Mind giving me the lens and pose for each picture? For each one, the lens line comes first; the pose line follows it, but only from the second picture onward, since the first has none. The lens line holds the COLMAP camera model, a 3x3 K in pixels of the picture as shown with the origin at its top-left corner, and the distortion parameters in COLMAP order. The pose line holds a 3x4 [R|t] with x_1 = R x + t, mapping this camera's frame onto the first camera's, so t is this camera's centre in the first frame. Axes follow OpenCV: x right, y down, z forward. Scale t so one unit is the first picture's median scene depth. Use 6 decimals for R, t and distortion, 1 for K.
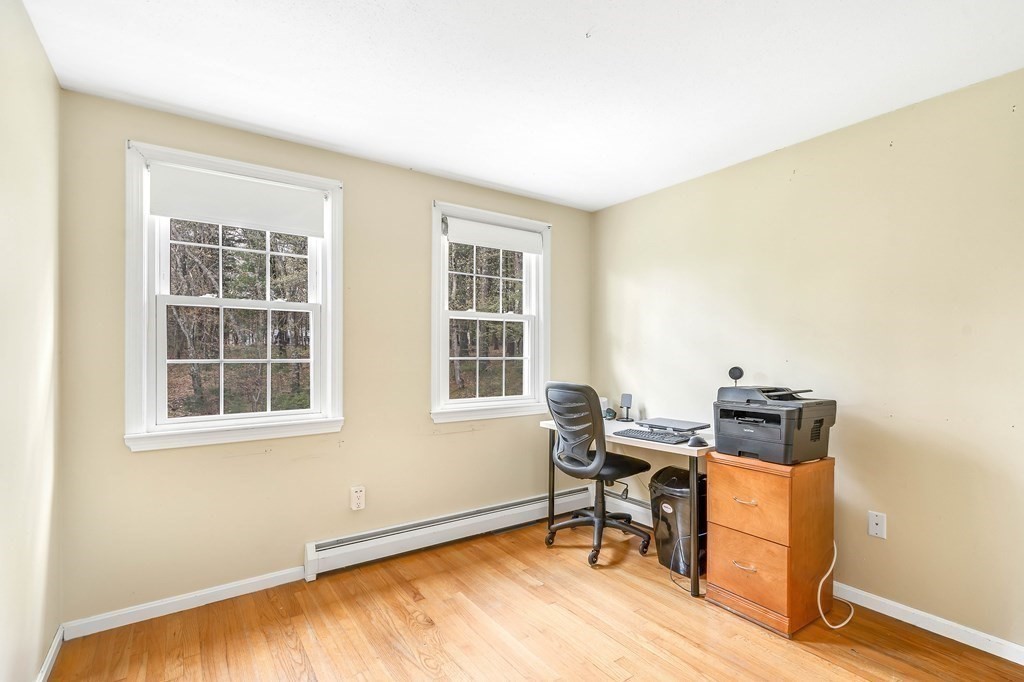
lens RADIAL K [[477.5, 0, 512.0], [0, 477.5, 341.0], [0, 0, 1]] dist [-0.000703, 0.000263]
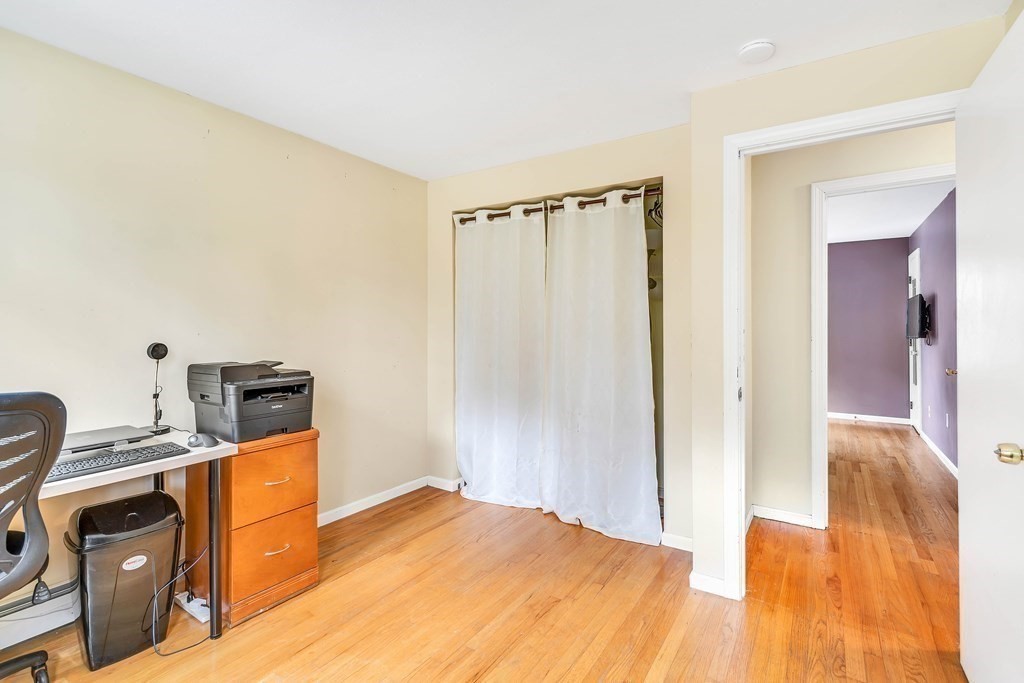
lens RADIAL K [[477.8, 0, 514.4], [0, 477.8, 333.8], [0, 0, 1]] dist [-0.003157, 0.000433]
pose [[-0.380814, -0.004829, 0.924639, -0.557300], [-0.017071, 0.999853, -0.001809, 0.037776], [-0.924494, -0.016473, -0.380841, 0.928258]]
